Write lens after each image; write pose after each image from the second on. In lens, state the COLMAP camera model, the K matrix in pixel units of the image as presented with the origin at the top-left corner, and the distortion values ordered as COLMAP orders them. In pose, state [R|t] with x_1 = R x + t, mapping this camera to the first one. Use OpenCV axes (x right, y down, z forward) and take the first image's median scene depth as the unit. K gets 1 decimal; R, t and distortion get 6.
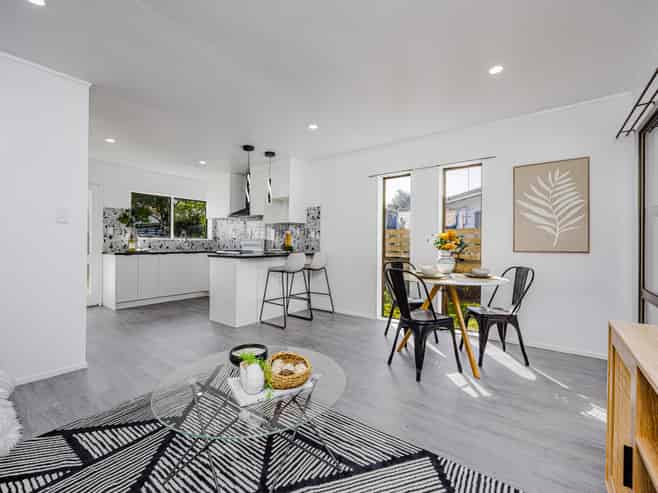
lens RADIAL K [[291.9, 0, 325.6], [0, 291.9, 242.1], [0, 0, 1]] dist [-0.043685, -0.000002]
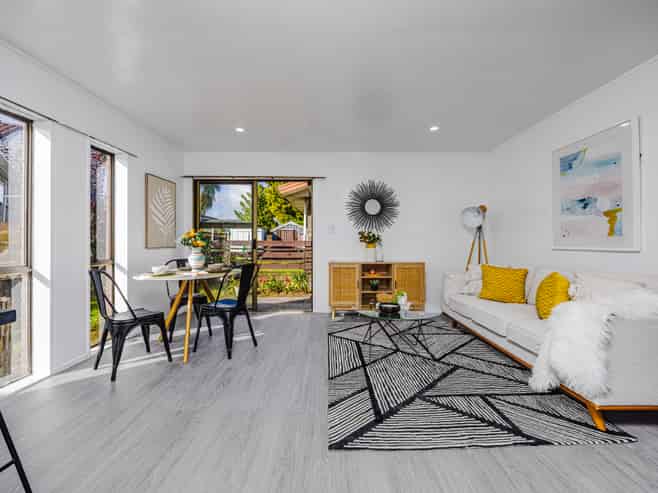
lens RADIAL K [[291.9, 0, 325.6], [0, 291.9, 242.1], [0, 0, 1]] dist [-0.043685, -0.000002]
pose [[-0.616426, -0.017785, 0.787212, -0.408619], [-0.013323, 0.999837, 0.012156, -0.007949], [-0.787300, -0.002995, -0.616563, 0.694017]]
